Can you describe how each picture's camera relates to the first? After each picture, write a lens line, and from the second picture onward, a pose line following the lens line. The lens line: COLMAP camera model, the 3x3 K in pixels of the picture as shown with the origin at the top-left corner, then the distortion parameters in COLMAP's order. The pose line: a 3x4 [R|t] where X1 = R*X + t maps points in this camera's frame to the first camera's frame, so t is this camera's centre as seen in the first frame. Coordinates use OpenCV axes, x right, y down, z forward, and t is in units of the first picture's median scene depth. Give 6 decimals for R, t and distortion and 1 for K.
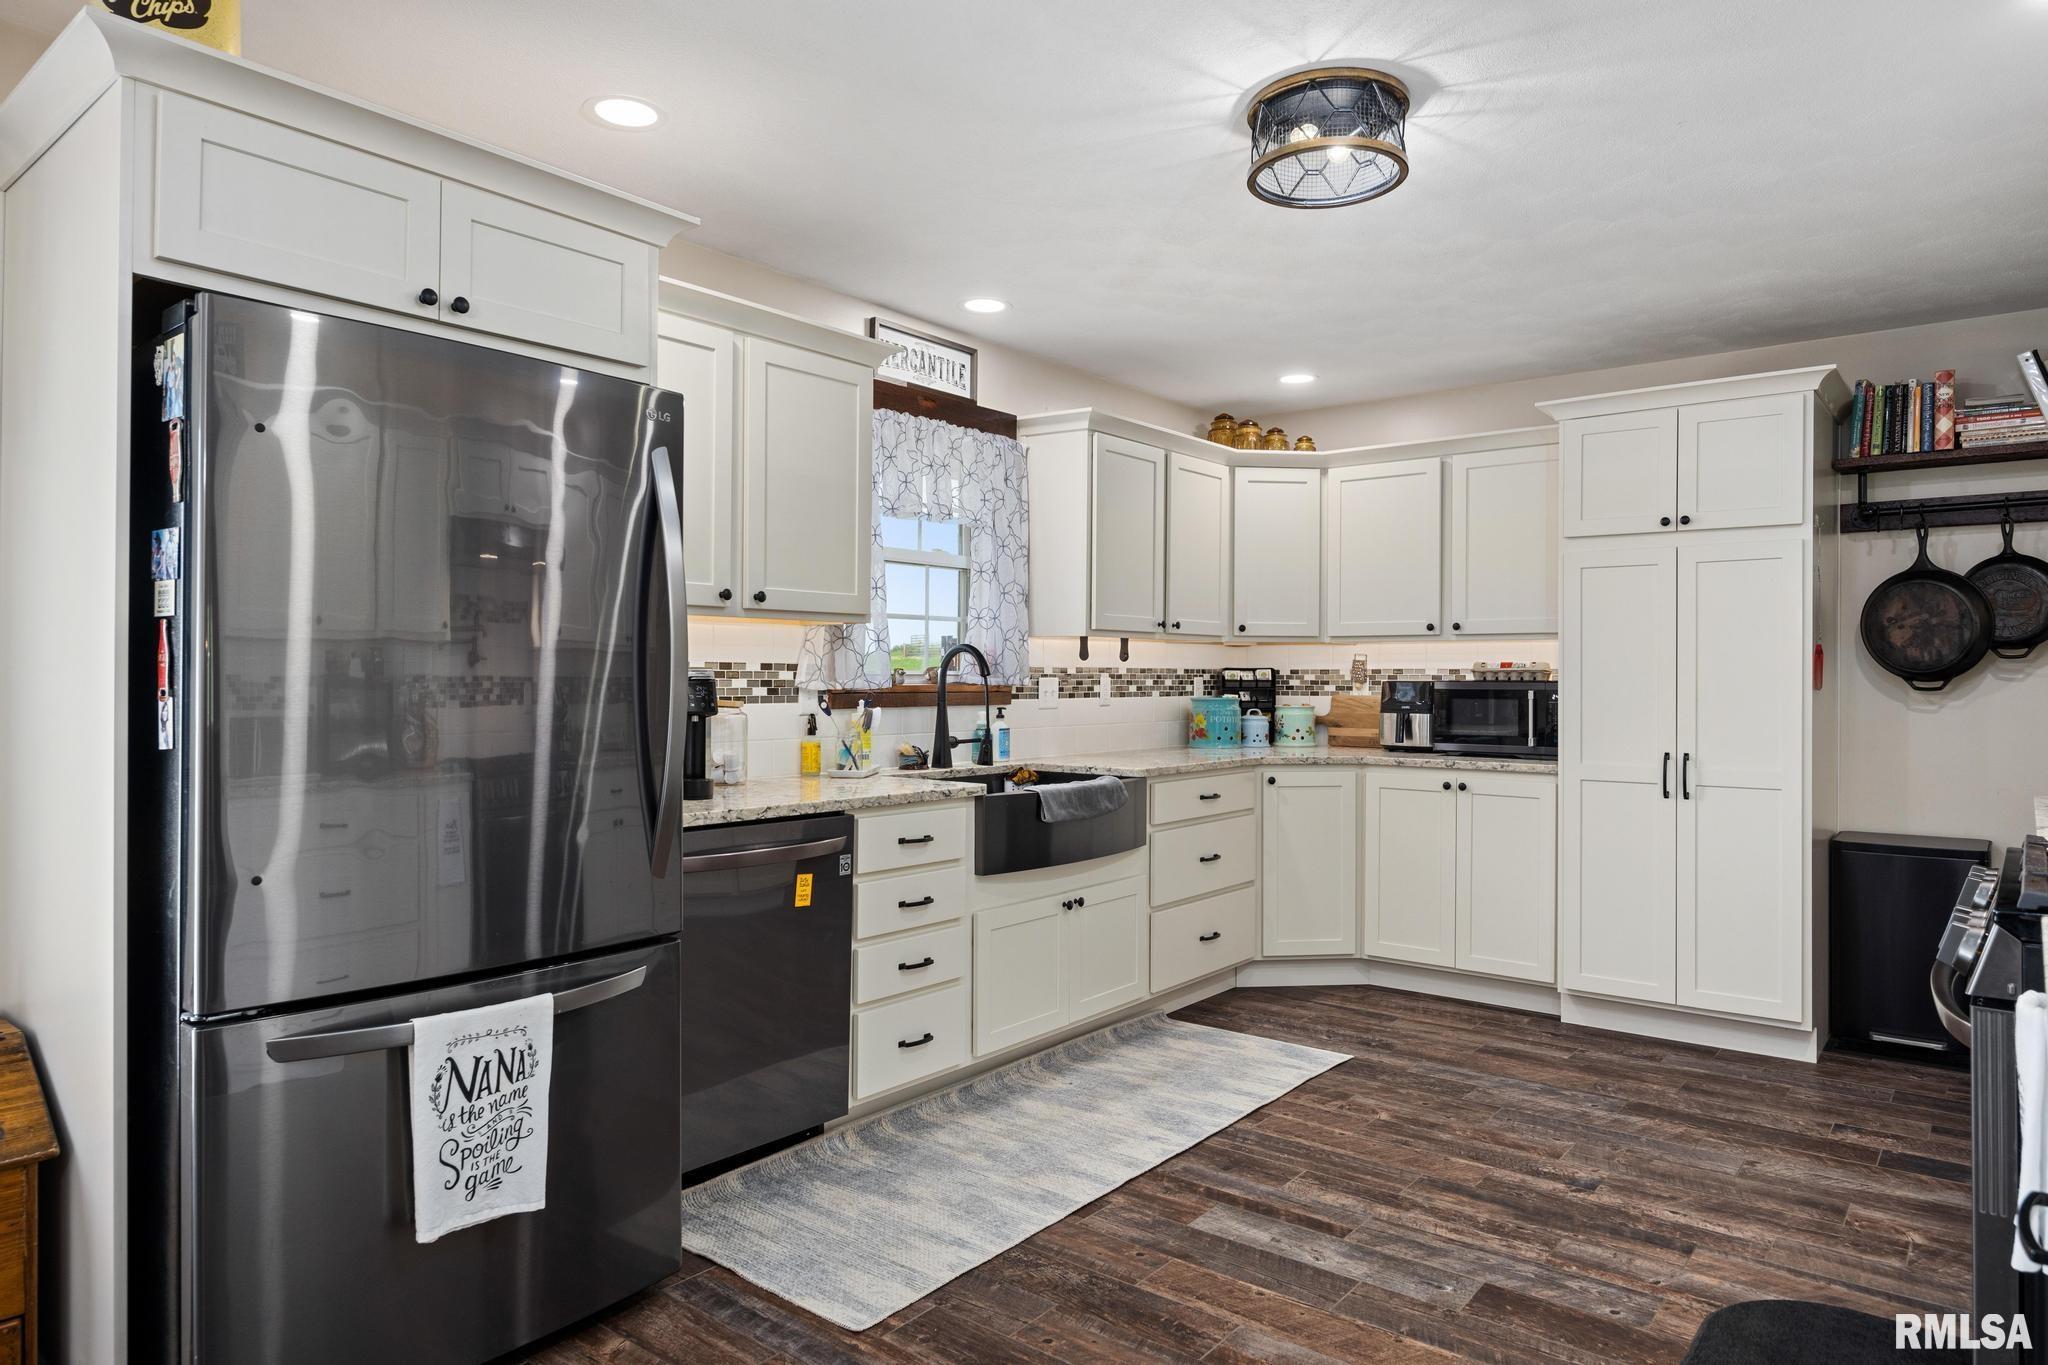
lens RADIAL K [[1296.3, 0, 1025.2], [0, 1296.3, 683.9], [0, 0, 1]] dist [-0.004655, 0.002493]
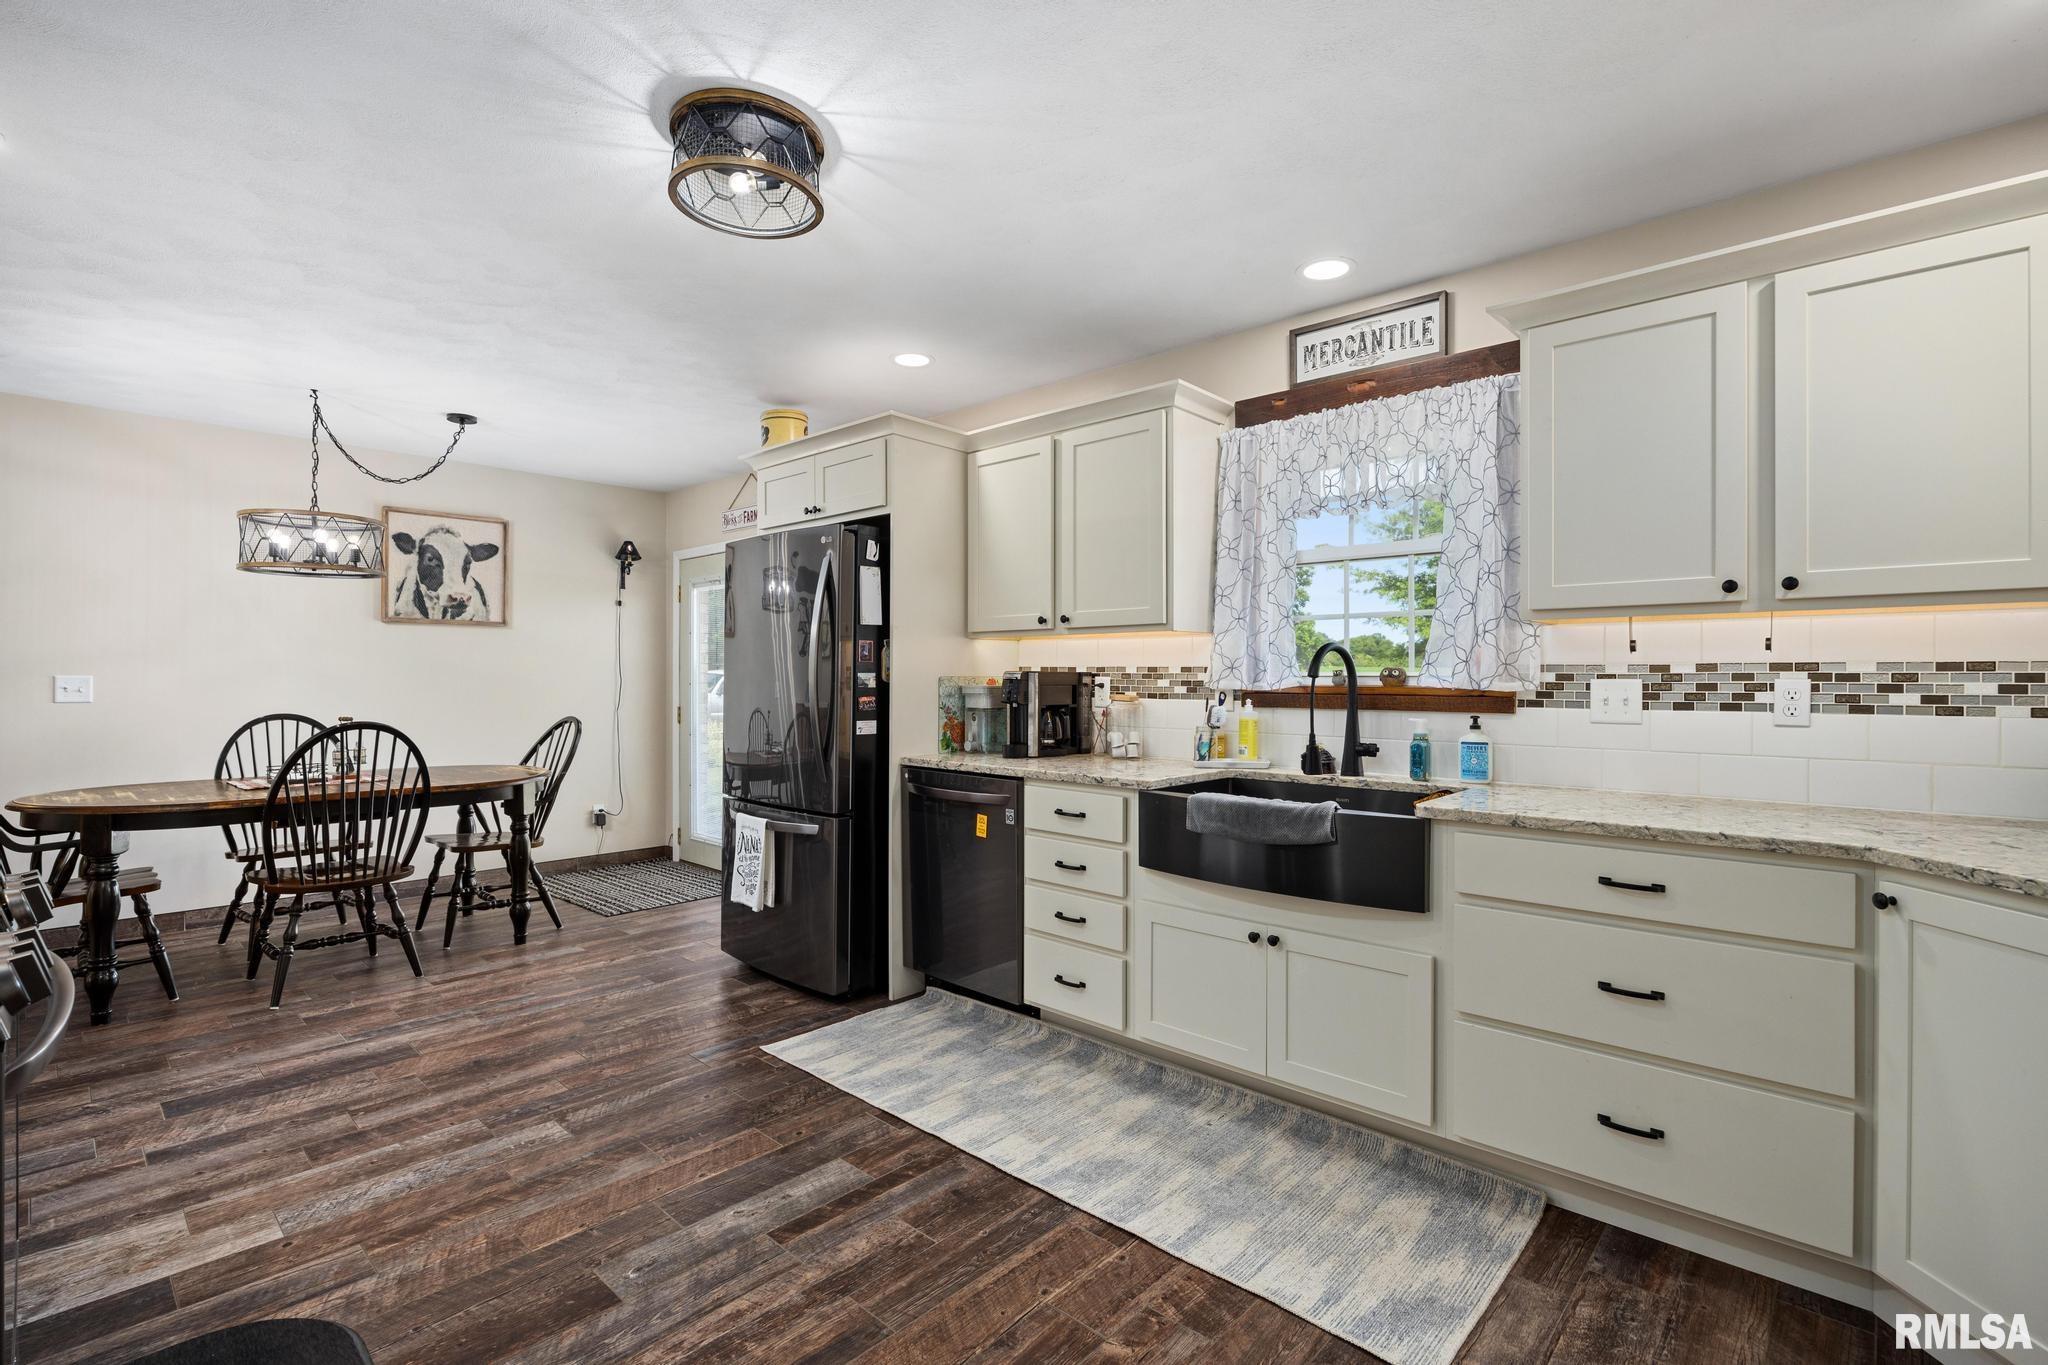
lens RADIAL K [[937.7, 0, 1038.8], [0, 937.7, 680.0], [0, 0, 1]] dist [-0.015850, 0.000595]
pose [[-0.082551, -0.000836, -0.996587, 0.743284], [-0.008871, 0.999961, -0.000104, -0.002226], [0.996547, 0.008832, -0.082555, 0.993459]]
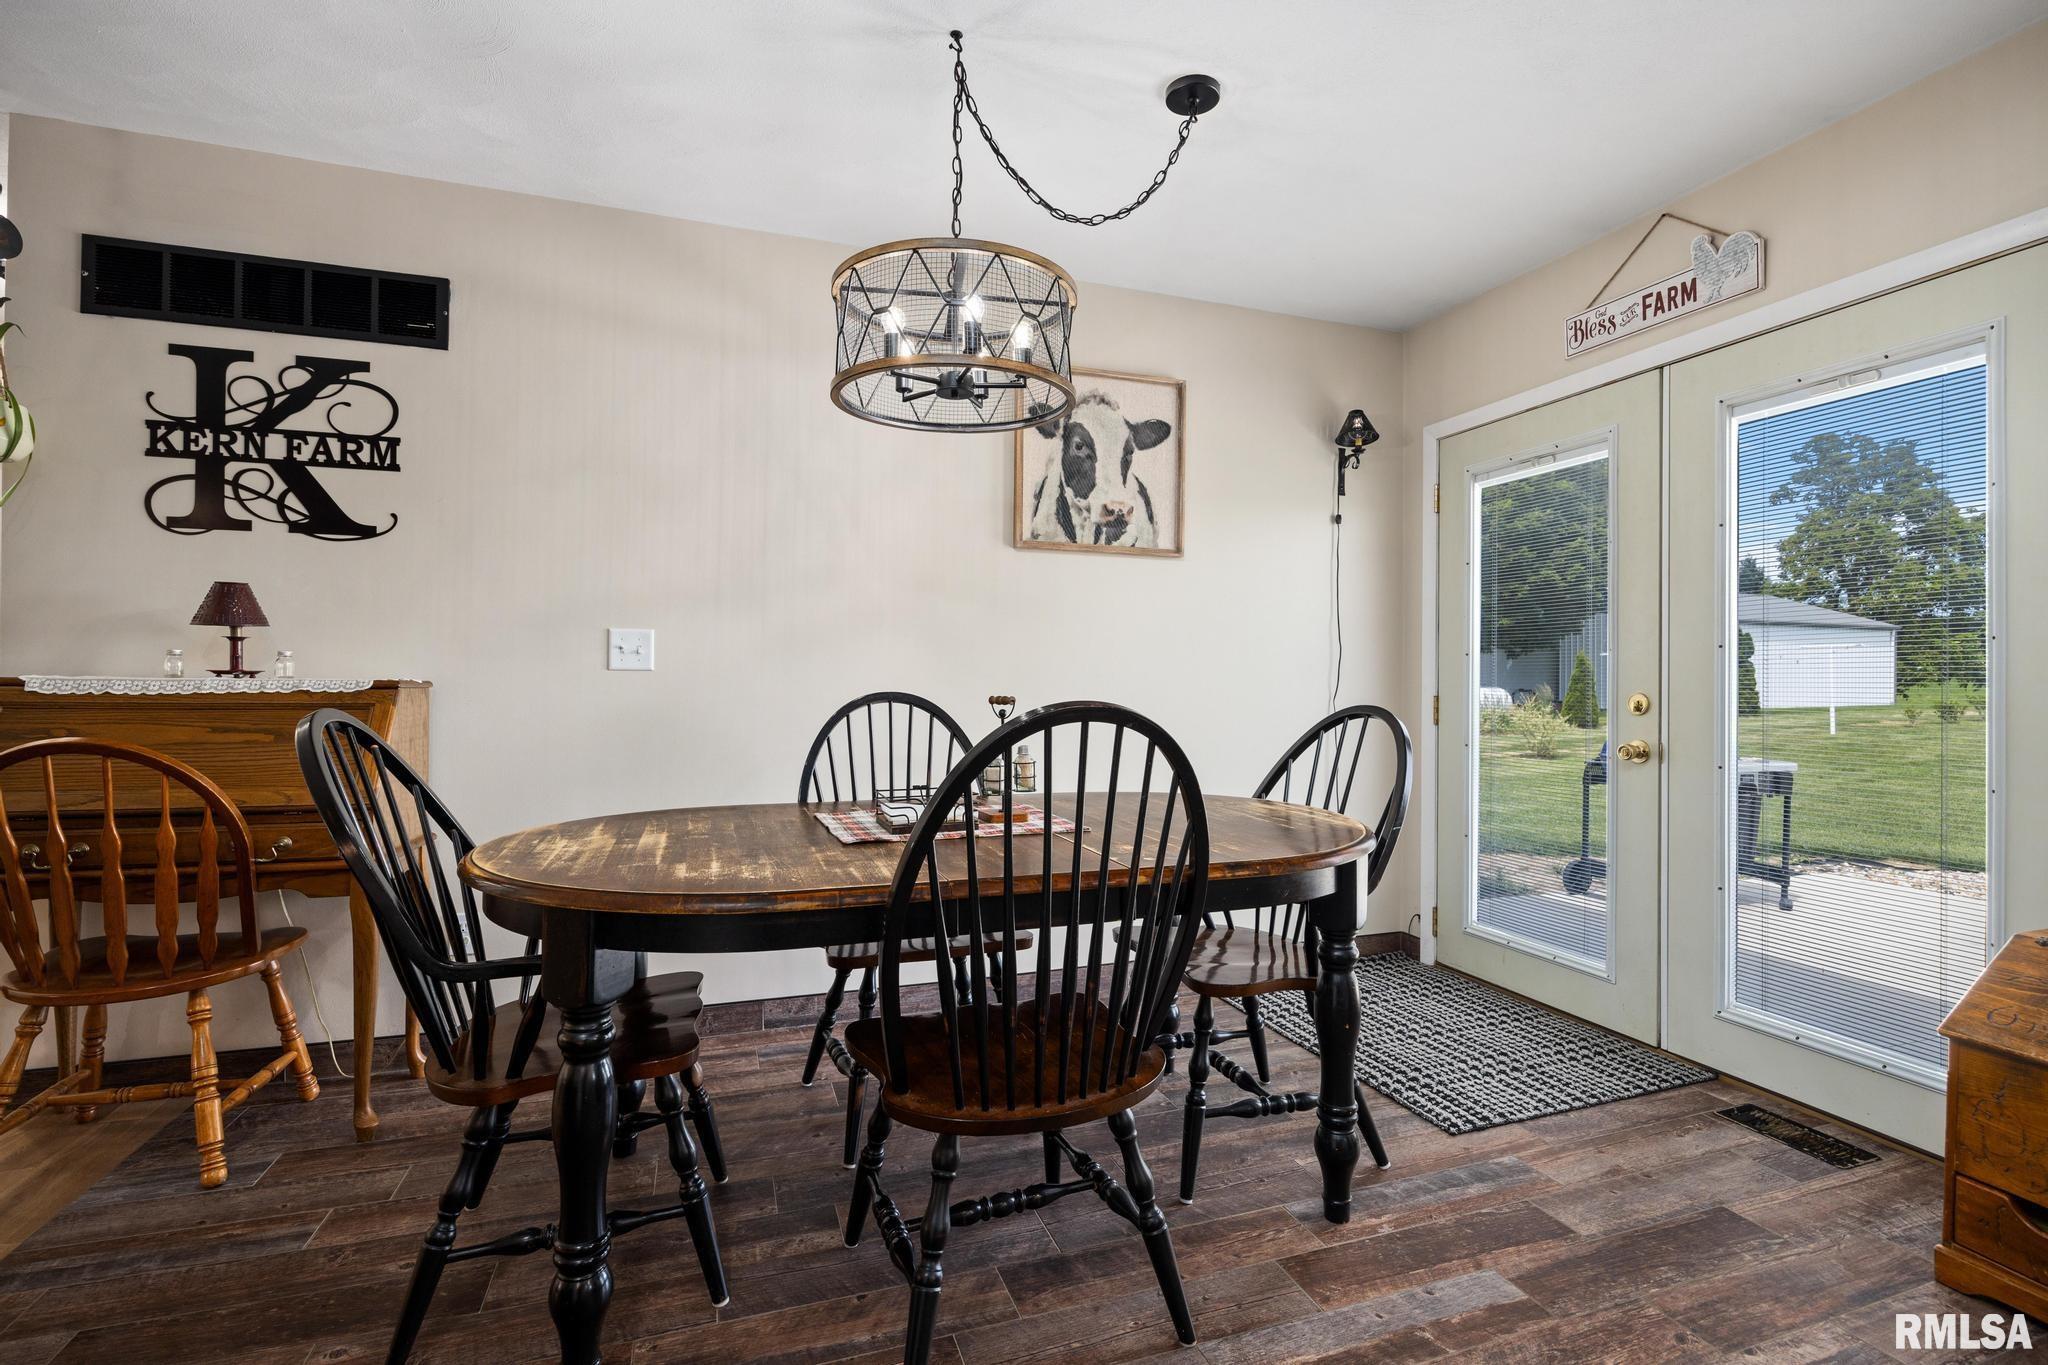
lens RADIAL K [[937.7, 0, 1027.9], [0, 937.7, 679.5], [0, 0, 1]] dist [-0.015850, 0.000595]
pose [[-0.549472, -0.004510, -0.835500, 0.147873], [-0.012323, 0.999920, 0.002707, 0.038374], [0.835421, 0.011784, -0.549484, 0.380372]]
